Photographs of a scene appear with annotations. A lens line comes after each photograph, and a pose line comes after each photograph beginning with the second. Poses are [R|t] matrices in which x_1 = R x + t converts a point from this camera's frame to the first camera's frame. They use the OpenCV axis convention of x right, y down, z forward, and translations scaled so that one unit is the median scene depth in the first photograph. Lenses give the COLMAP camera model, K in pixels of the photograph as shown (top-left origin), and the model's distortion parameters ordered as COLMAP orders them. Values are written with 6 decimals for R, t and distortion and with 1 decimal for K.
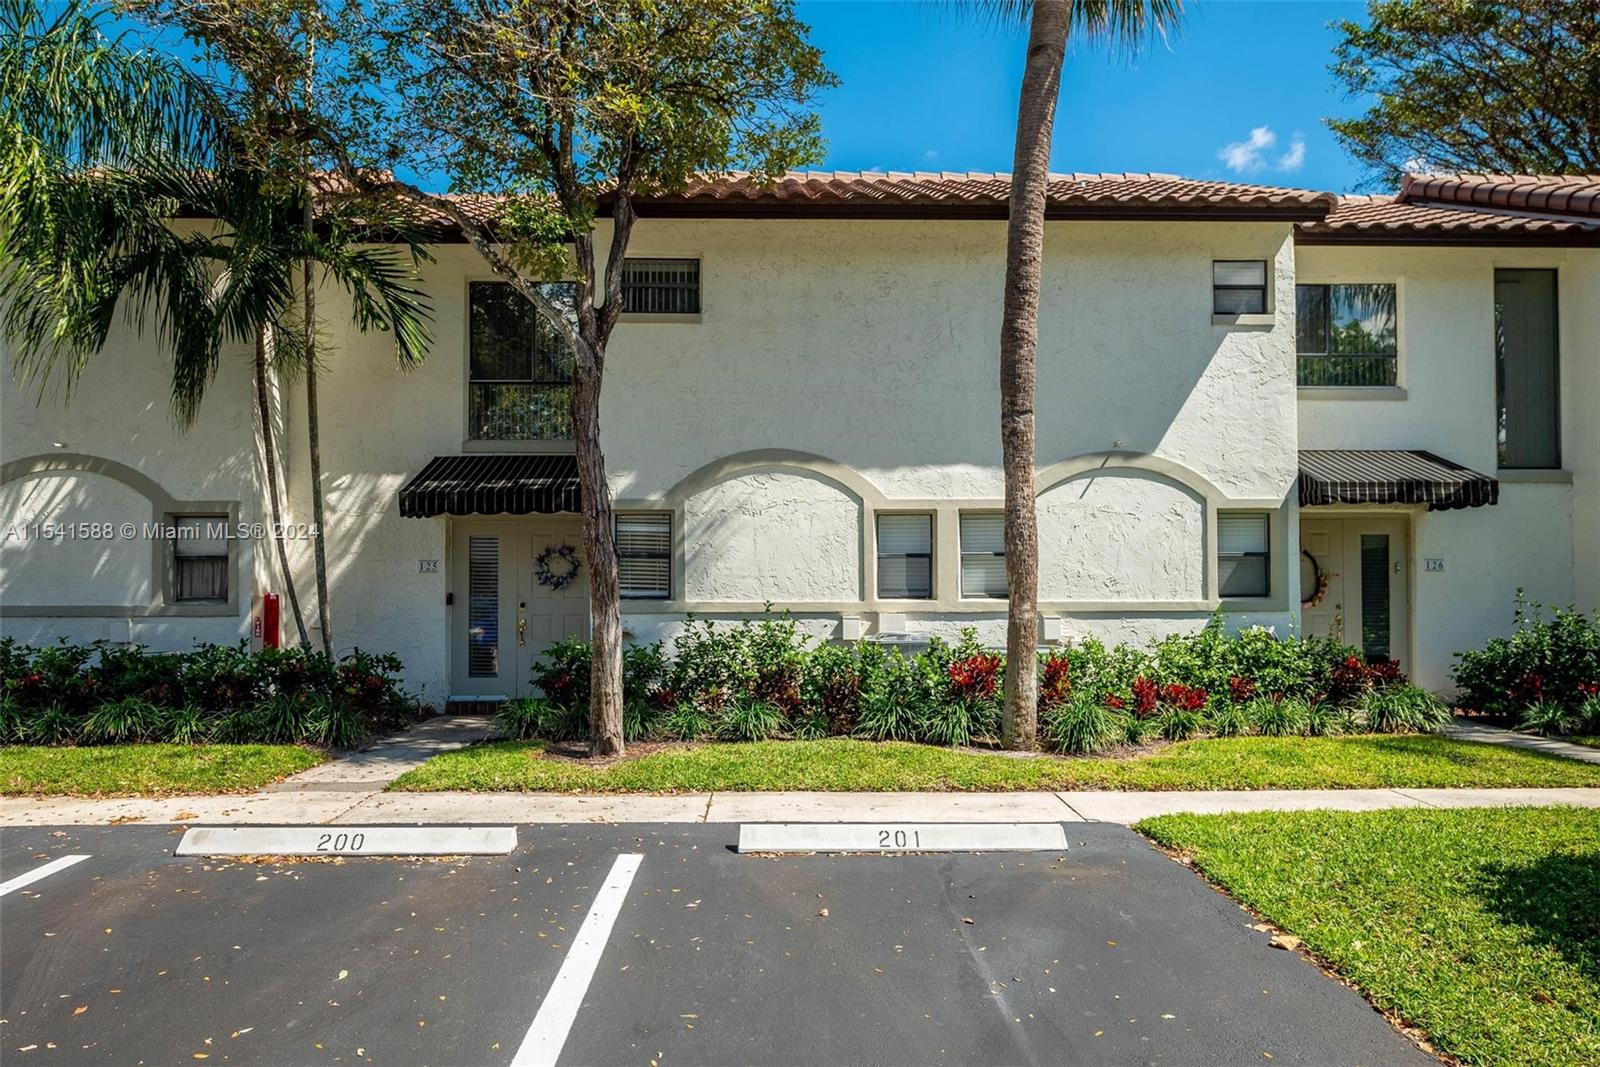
lens RADIAL K [[1092.9, 0, 791.6], [0, 1092.9, 556.7], [0, 0, 1]] dist [0.003113, -0.001059]
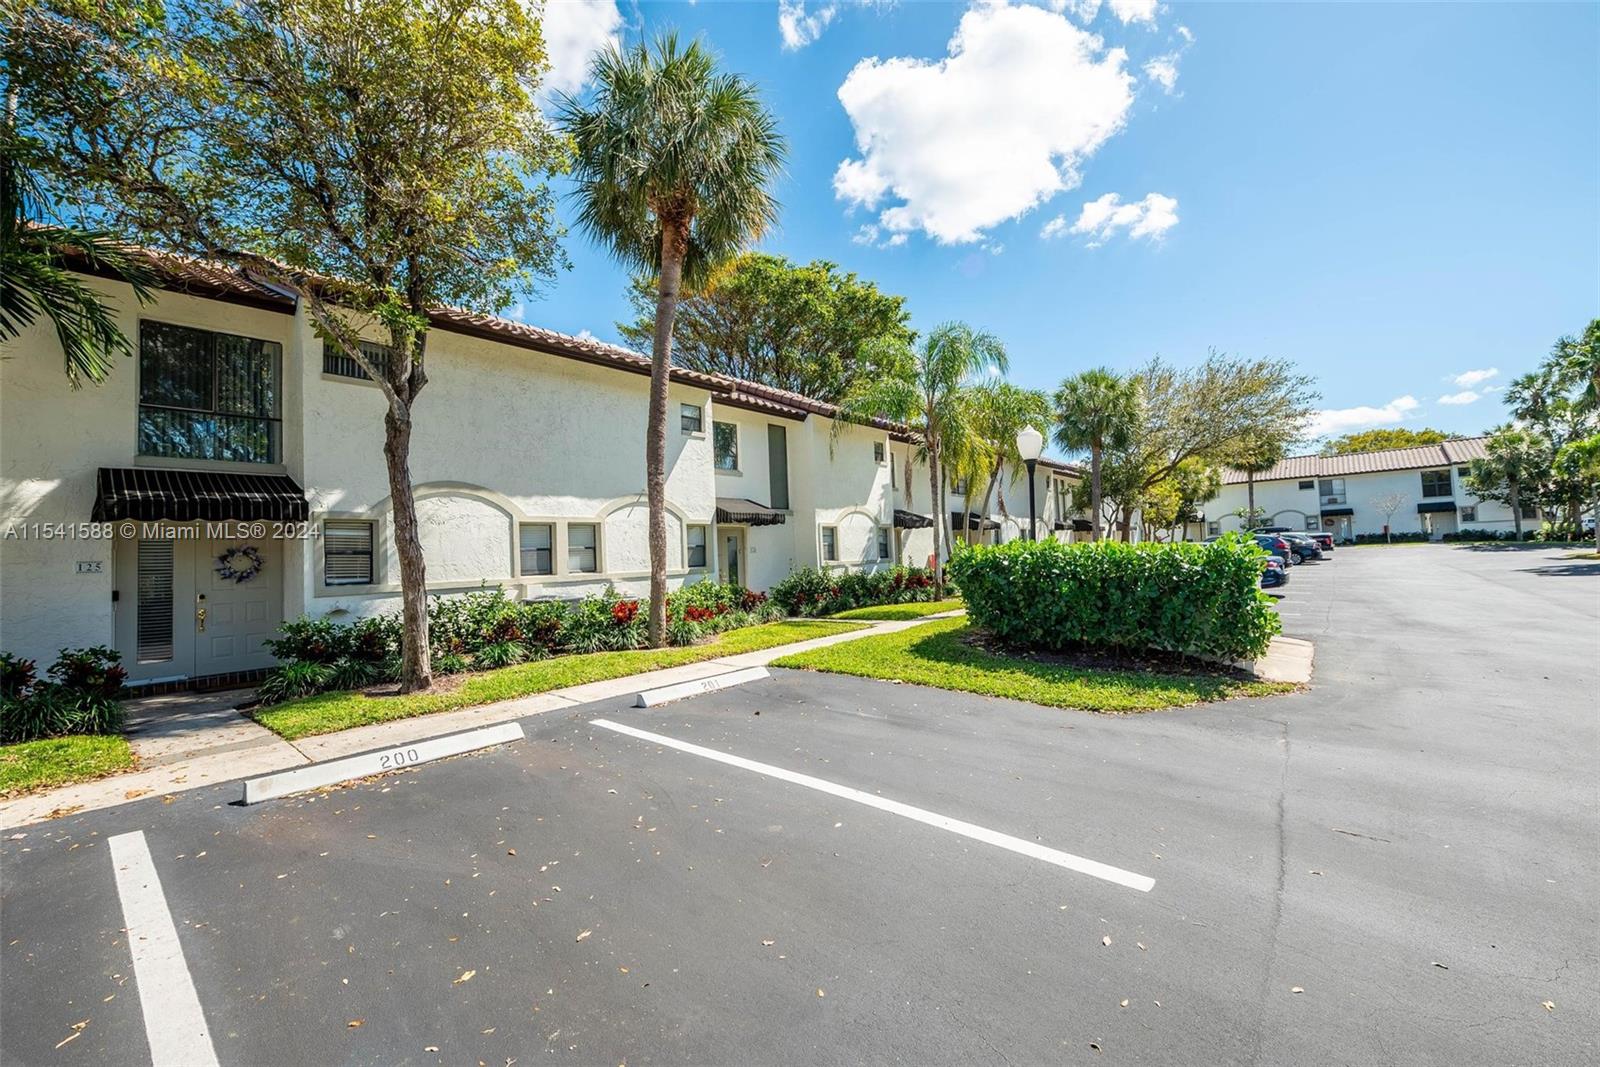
lens RADIAL K [[641.2, 0, 817.0], [0, 641.2, 515.3], [0, 0, 1]] dist [-0.003524, -0.000524]
pose [[0.652023, 0.022974, 0.757851, -0.364519], [0.019886, 0.998679, -0.047384, 0.001708], [-0.757938, 0.045966, 0.650705, 0.032577]]
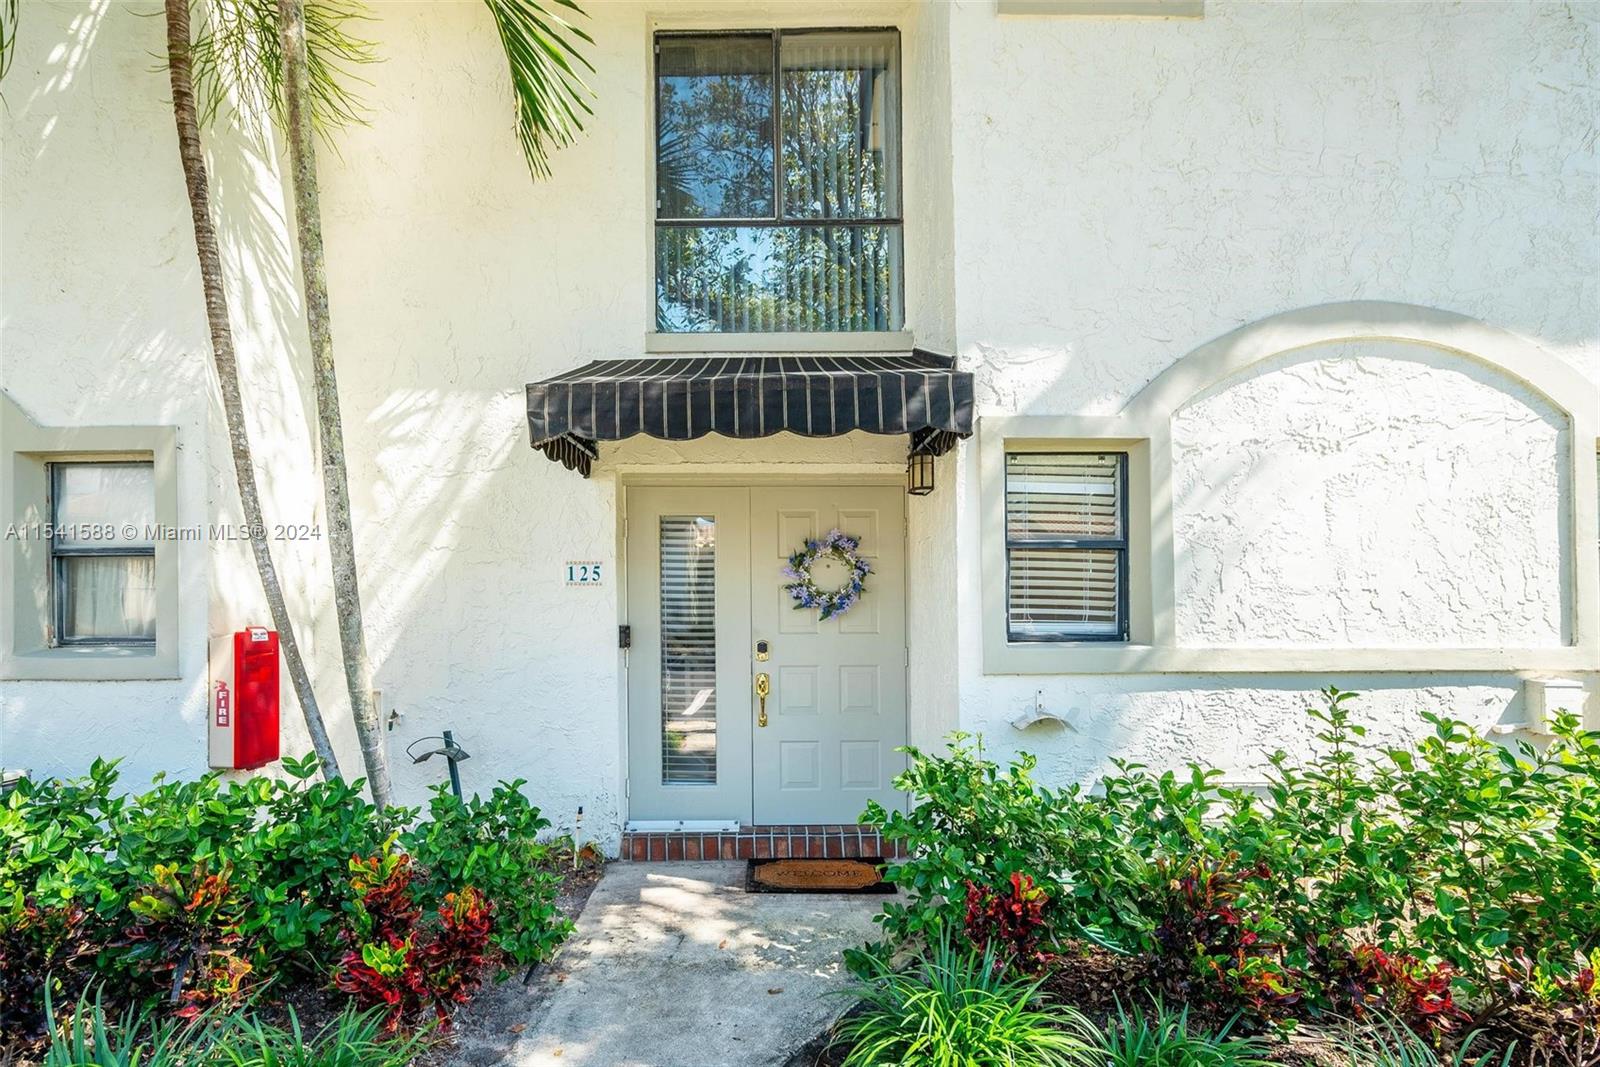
lens RADIAL K [[731.7, 0, 764.8], [0, 731.7, 617.7], [0, 0, 1]] dist [-0.004622, -0.000631]
pose [[0.999772, -0.001414, -0.021317, -0.255456], [0.002334, 0.999064, 0.043201, 0.015824], [0.021236, -0.043241, 0.998839, 0.699007]]
